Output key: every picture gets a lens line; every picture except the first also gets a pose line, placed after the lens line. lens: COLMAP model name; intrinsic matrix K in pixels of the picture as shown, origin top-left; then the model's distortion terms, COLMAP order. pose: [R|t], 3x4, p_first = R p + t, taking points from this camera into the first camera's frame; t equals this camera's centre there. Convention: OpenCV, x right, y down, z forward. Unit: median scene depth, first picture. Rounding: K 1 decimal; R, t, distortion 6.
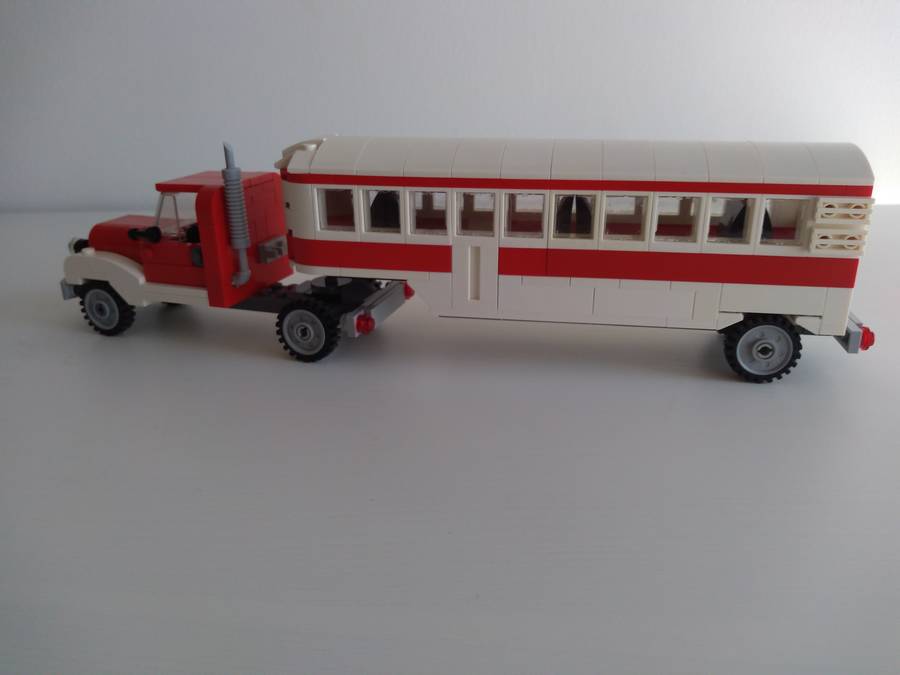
lens RADIAL K [[669.3, 0, 450.0], [0, 669.3, 337.5], [0, 0, 1]] dist [-0.000454, -0.048942]
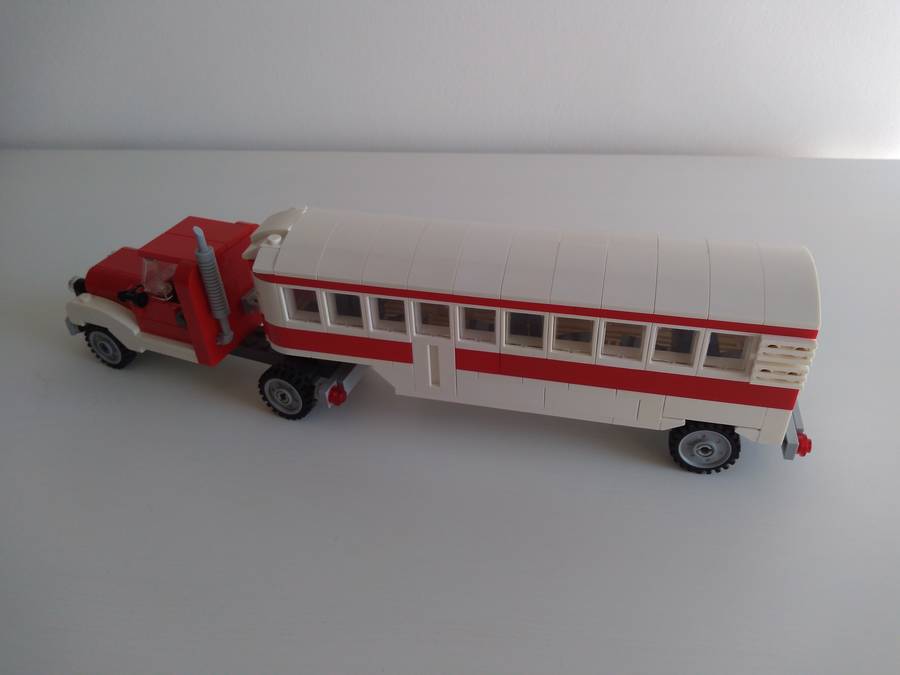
lens RADIAL K [[669.3, 0, 450.0], [0, 669.3, 337.5], [0, 0, 1]] dist [-0.000454, -0.048942]
pose [[0.997792, 0.021558, -0.062820, 0.126613], [-0.006327, 0.972409, 0.233197, -0.383339], [0.066114, -0.232285, 0.970398, -0.011791]]
